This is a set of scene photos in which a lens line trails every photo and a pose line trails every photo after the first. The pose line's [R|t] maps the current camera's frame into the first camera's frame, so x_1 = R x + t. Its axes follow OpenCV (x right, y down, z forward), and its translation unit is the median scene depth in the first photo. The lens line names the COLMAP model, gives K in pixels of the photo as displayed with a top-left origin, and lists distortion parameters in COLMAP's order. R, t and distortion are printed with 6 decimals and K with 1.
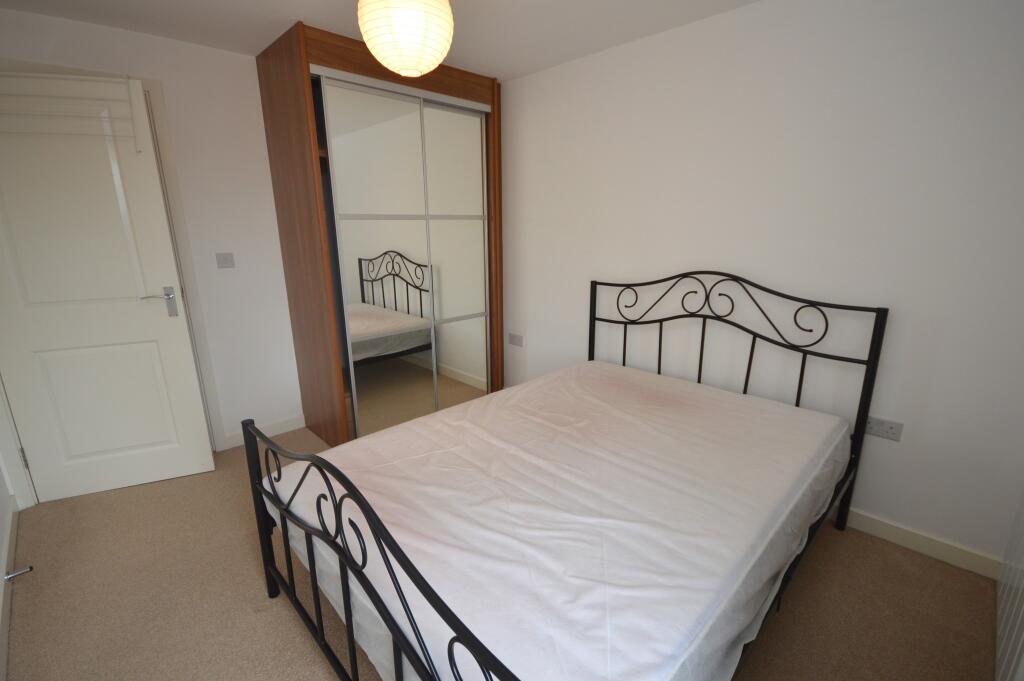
lens RADIAL K [[456.5, 0, 514.9], [0, 456.5, 342.1], [0, 0, 1]] dist [0.000738, 0.000071]
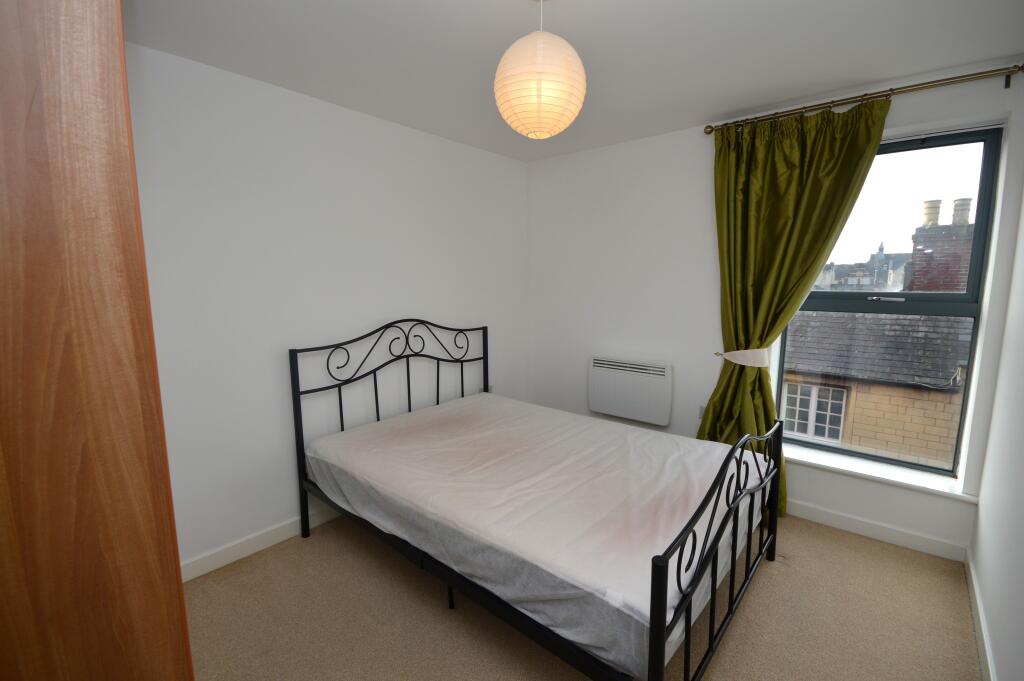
lens RADIAL K [[456.5, 0, 514.9], [0, 456.5, 342.1], [0, 0, 1]] dist [0.000738, 0.000071]
pose [[-0.087961, -0.125744, 0.988156, -0.829178], [0.254220, 0.956318, 0.144322, -0.200655], [-0.963138, 0.263903, -0.052152, 0.802196]]
